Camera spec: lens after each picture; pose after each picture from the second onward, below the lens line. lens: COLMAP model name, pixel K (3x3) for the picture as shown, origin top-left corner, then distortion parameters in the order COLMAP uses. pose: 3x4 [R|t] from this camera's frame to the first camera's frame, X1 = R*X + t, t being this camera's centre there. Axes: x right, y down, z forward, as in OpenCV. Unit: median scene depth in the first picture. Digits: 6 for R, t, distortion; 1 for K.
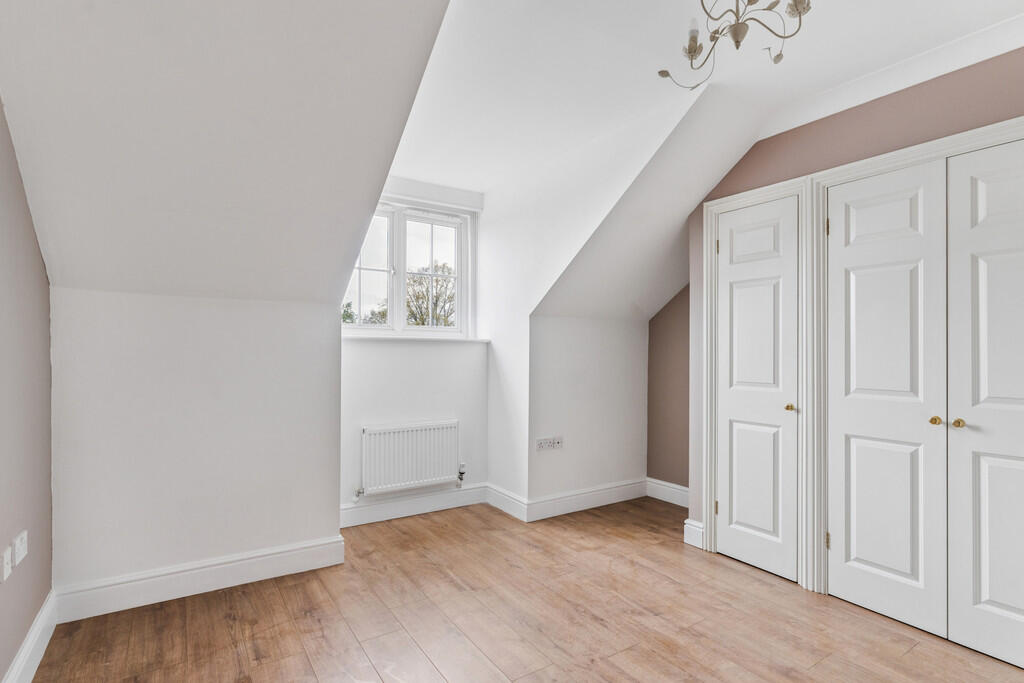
lens RADIAL K [[520.0, 0, 505.3], [0, 520.0, 347.6], [0, 0, 1]] dist [0.002839, 0.000678]
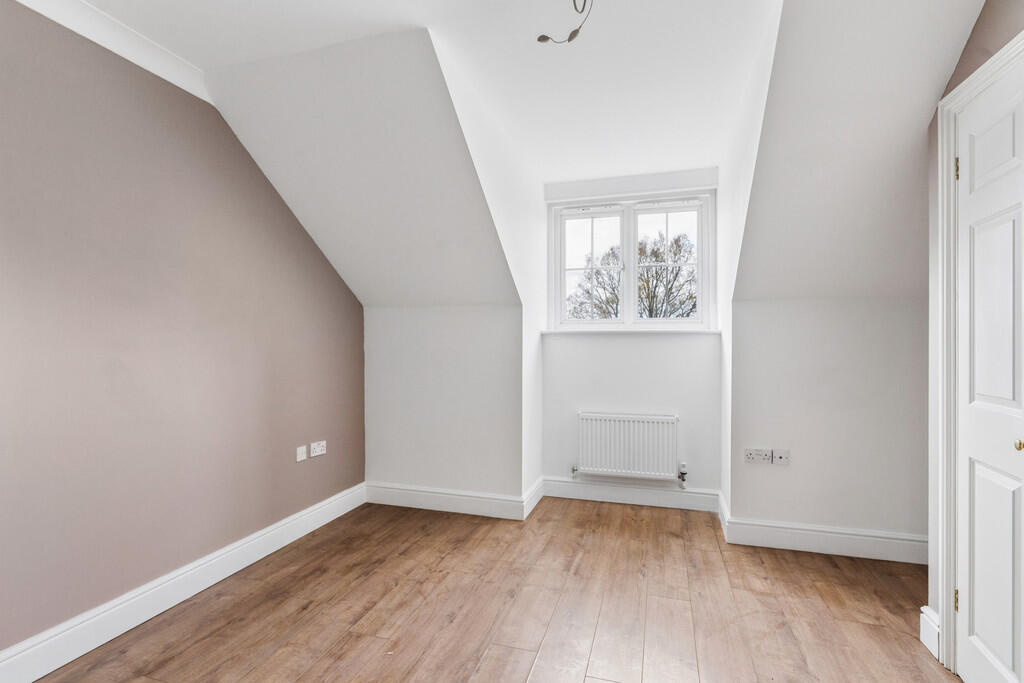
lens RADIAL K [[520.0, 0, 520.6], [0, 520.0, 342.4], [0, 0, 1]] dist [0.002839, 0.000678]
pose [[0.623519, -0.005592, -0.781788, 0.512936], [0.008566, 0.999963, -0.000320, 0.003068], [0.781762, -0.006497, 0.623544, 0.205906]]
